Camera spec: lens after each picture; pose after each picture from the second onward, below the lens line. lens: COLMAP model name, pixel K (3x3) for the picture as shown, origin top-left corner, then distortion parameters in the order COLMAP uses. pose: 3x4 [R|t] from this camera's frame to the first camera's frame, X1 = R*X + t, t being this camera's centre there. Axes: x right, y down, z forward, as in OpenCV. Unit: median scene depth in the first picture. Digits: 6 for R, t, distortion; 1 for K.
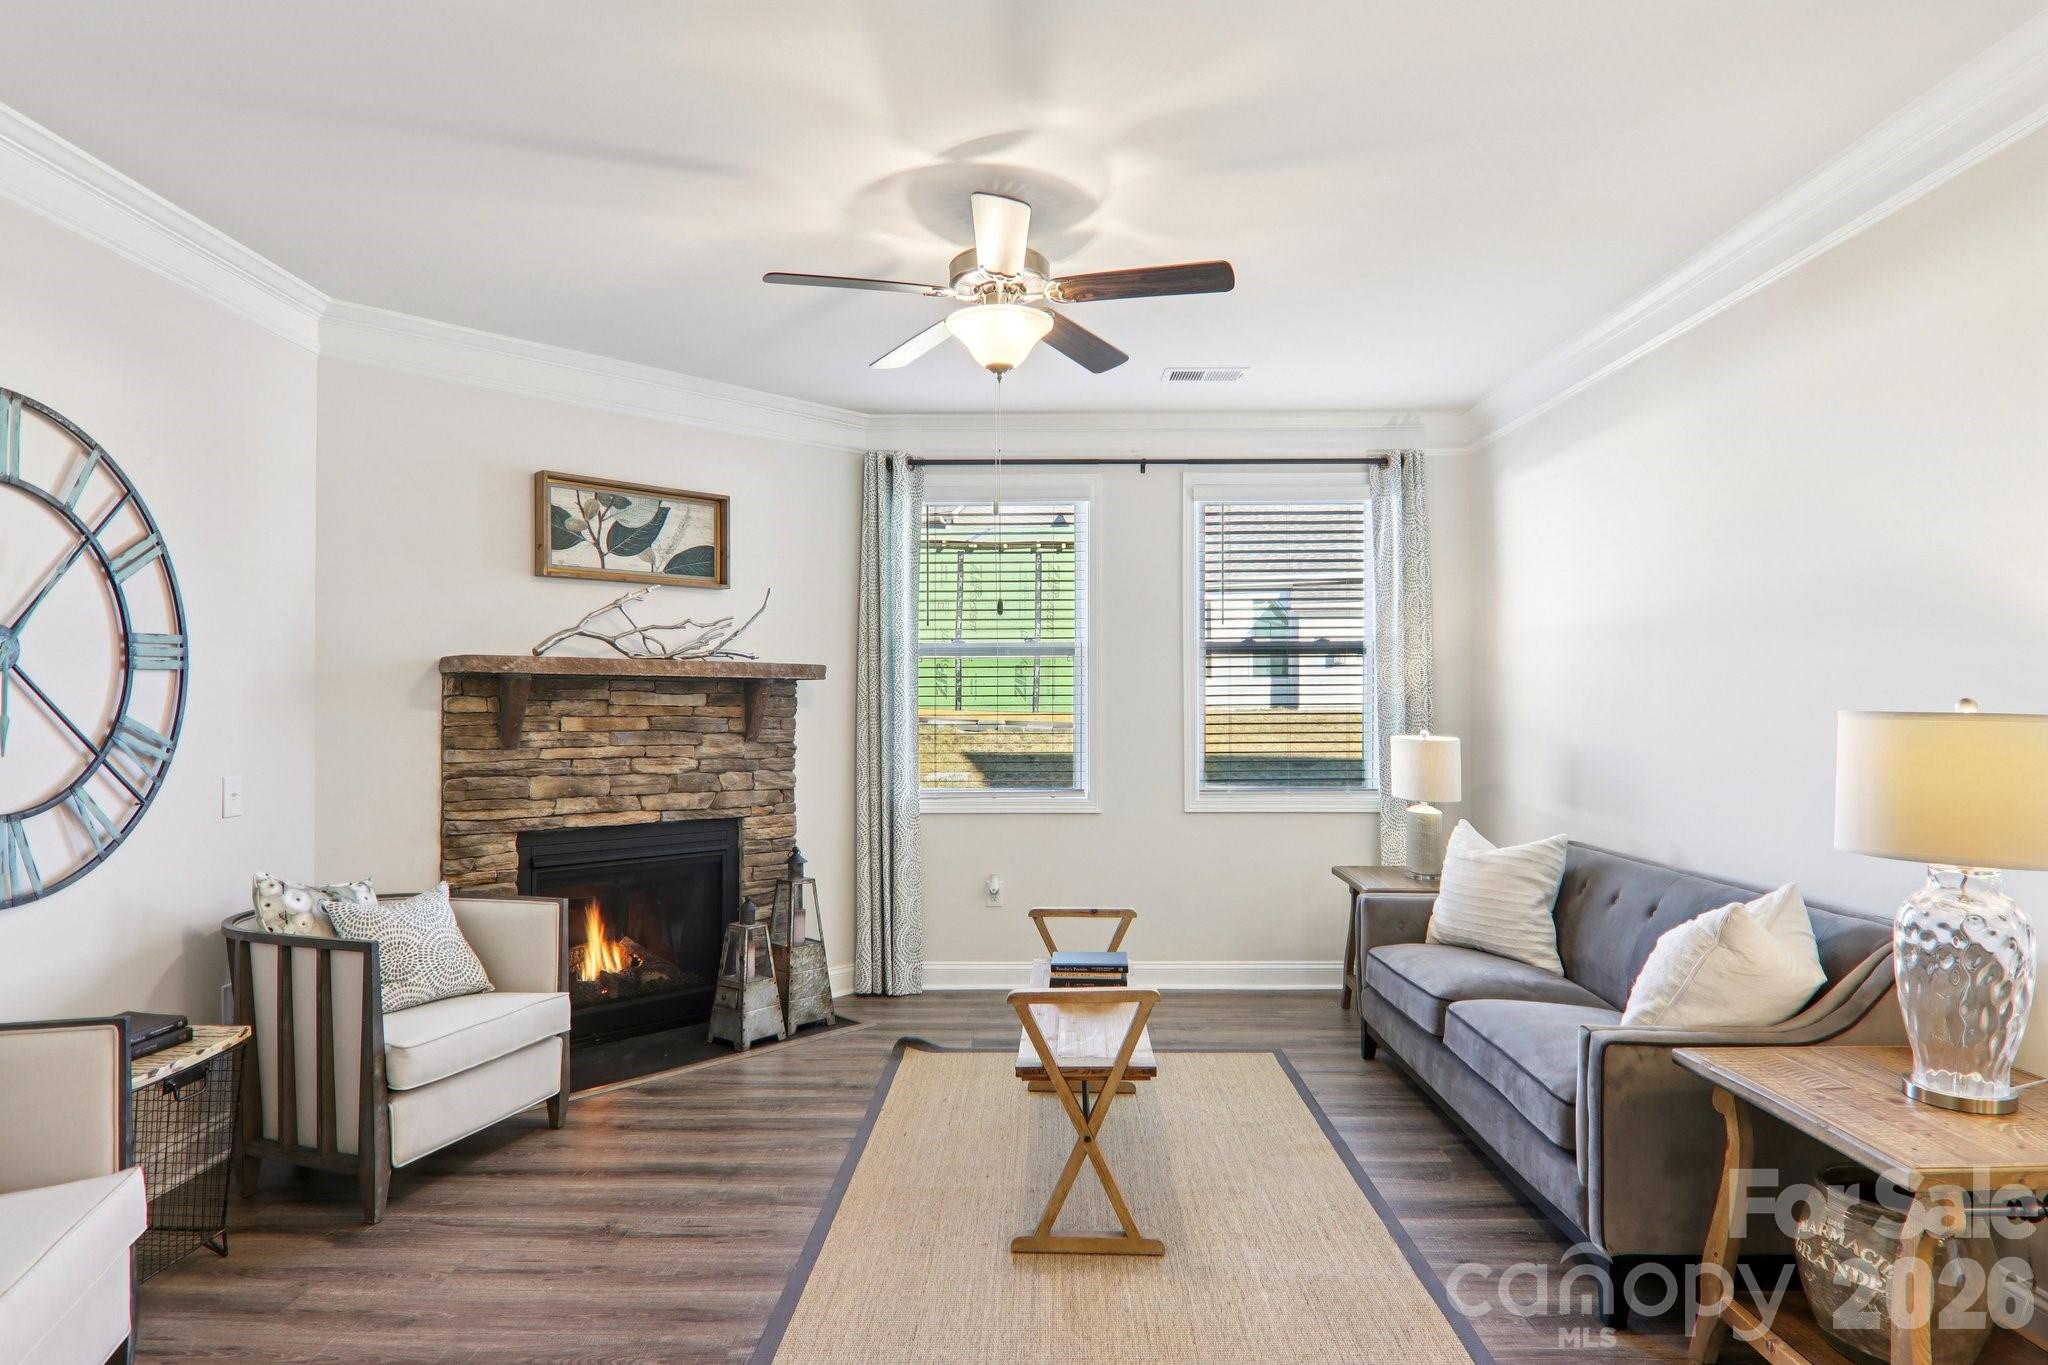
lens RADIAL K [[1138.7, 0, 1033.3], [0, 1138.7, 695.1], [0, 0, 1]] dist [0.000307, -0.016904]
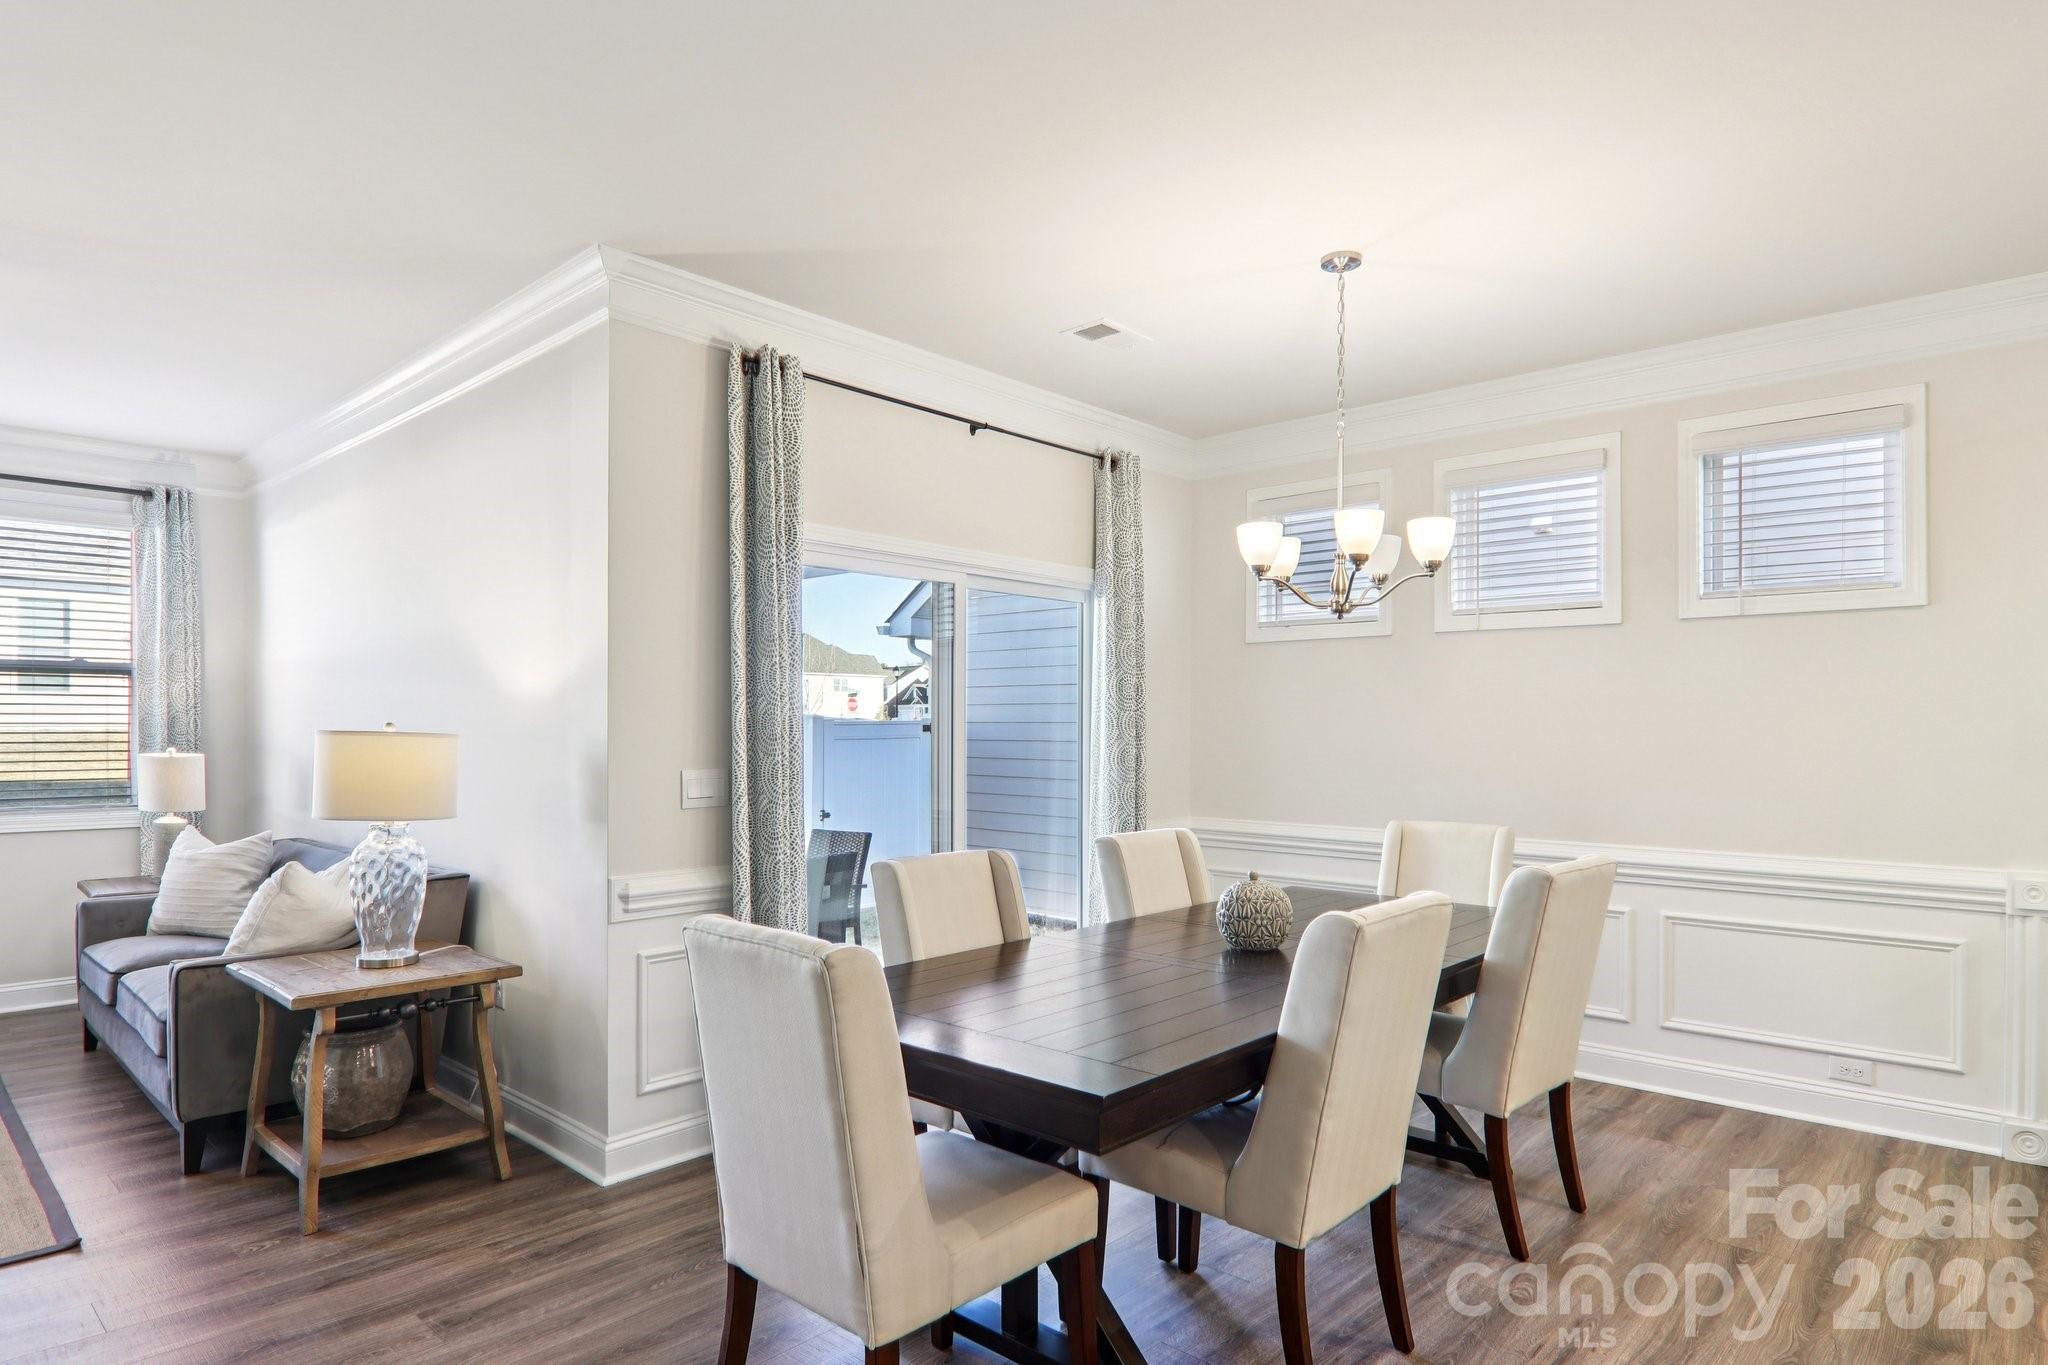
lens RADIAL K [[1138.7, 0, 1013.2], [0, 1138.7, 734.5], [0, 0, 1]] dist [0.000307, -0.016904]
pose [[0.678126, -0.002172, 0.734943, 0.102648], [-0.010165, 0.999872, 0.012334, -0.004579], [-0.734876, -0.015835, 0.678017, -0.388640]]
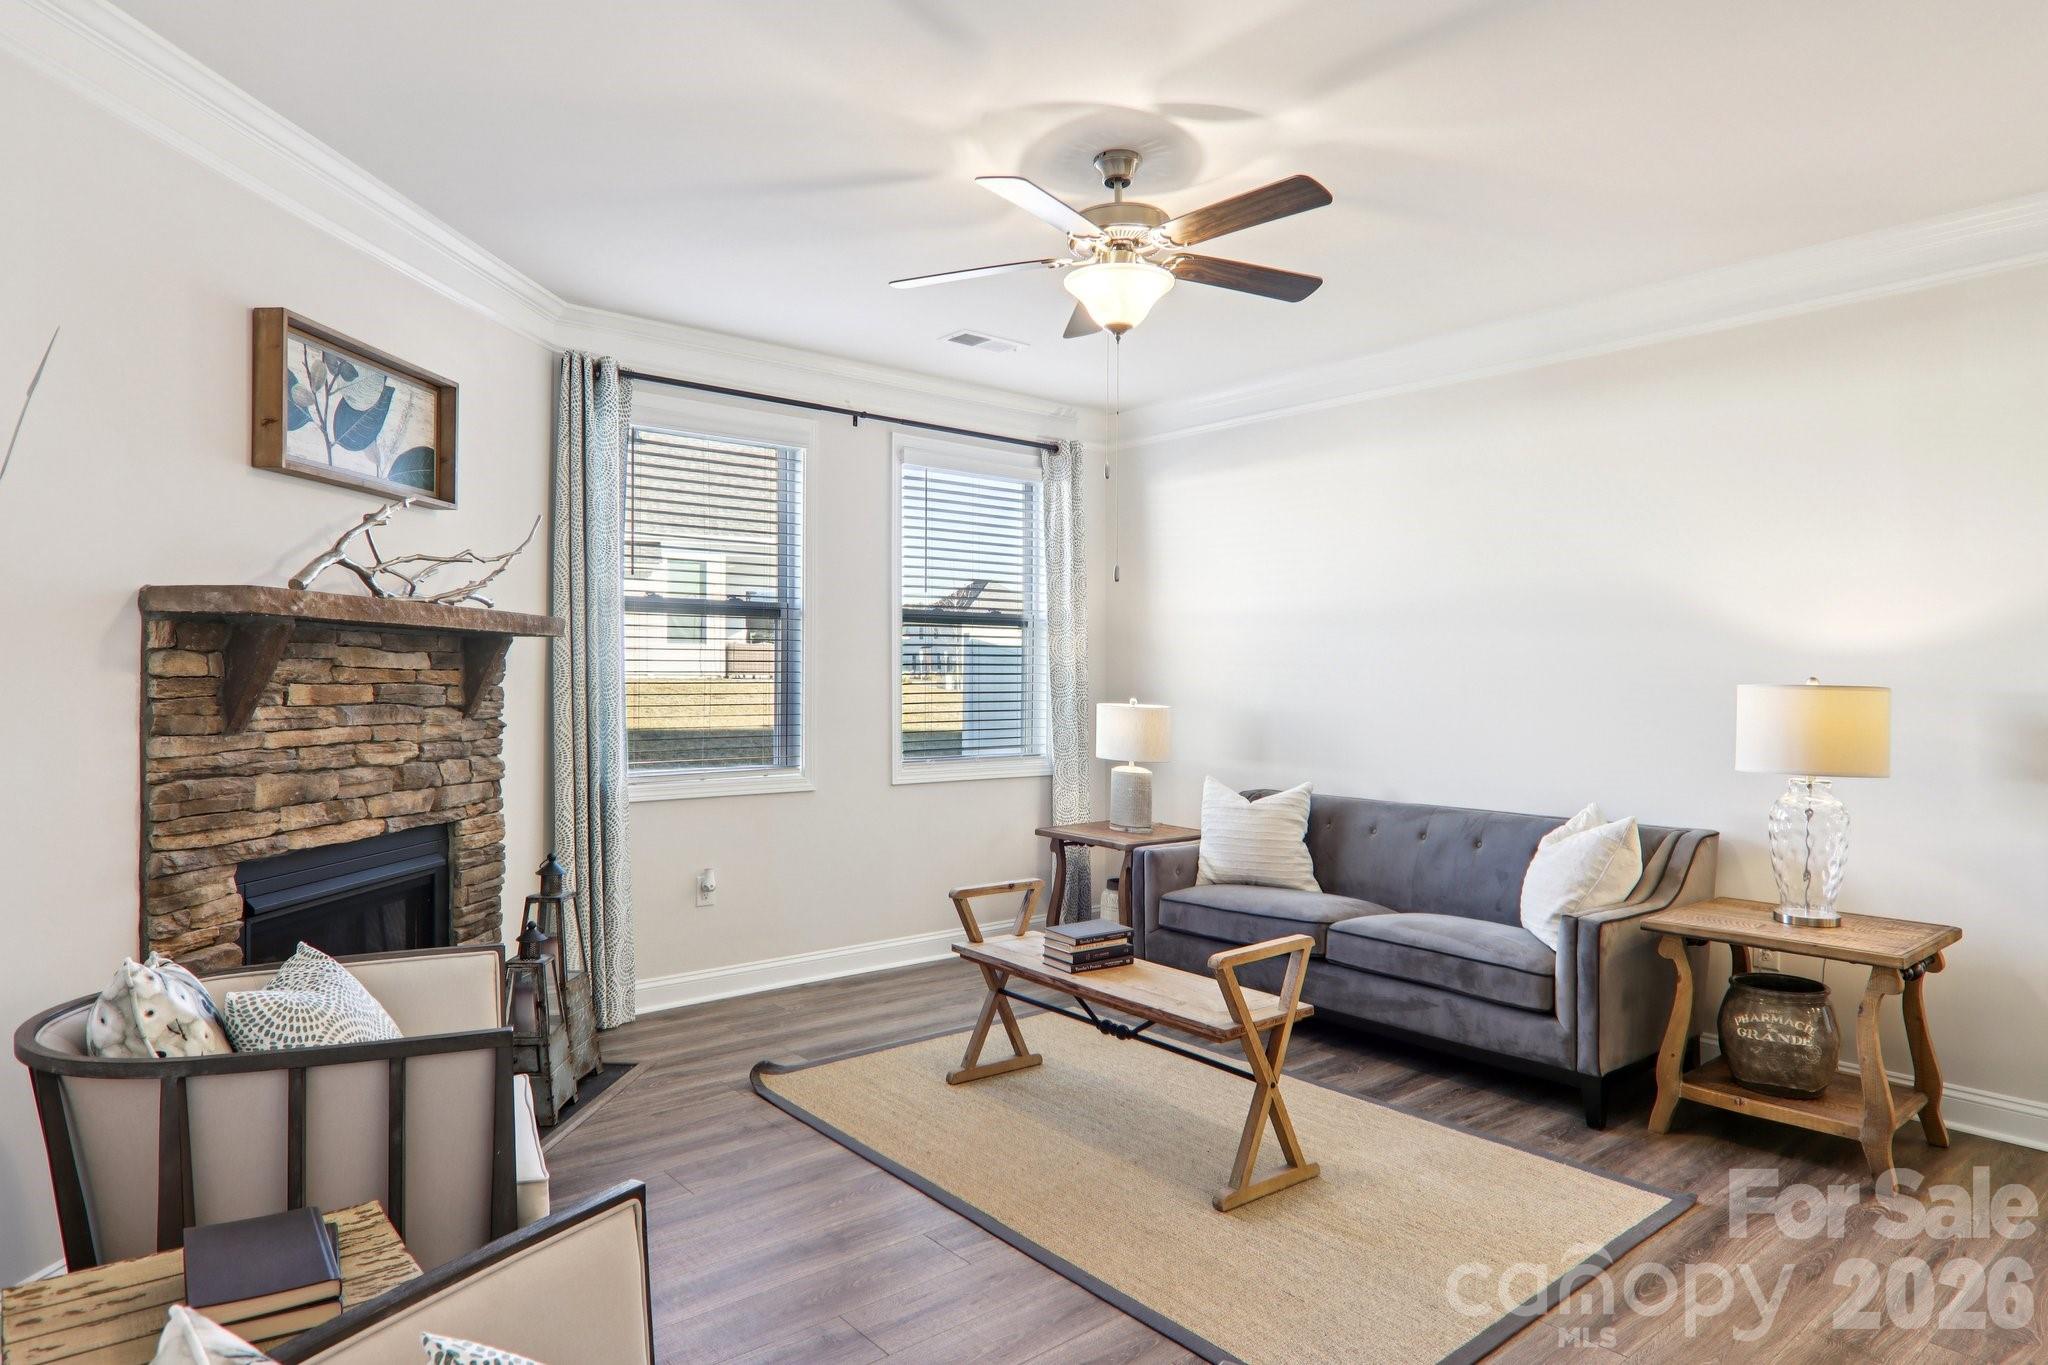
lens RADIAL K [[1194.5, 0, 1033.1], [0, 1194.5, 673.2], [0, 0, 1]] dist [0.004946, -0.015219]
pose [[0.761524, 0.009595, 0.648066, -0.552889], [-0.014930, 0.999885, 0.002741, 0.004719], [-0.647965, -0.011763, 0.761580, 0.196851]]
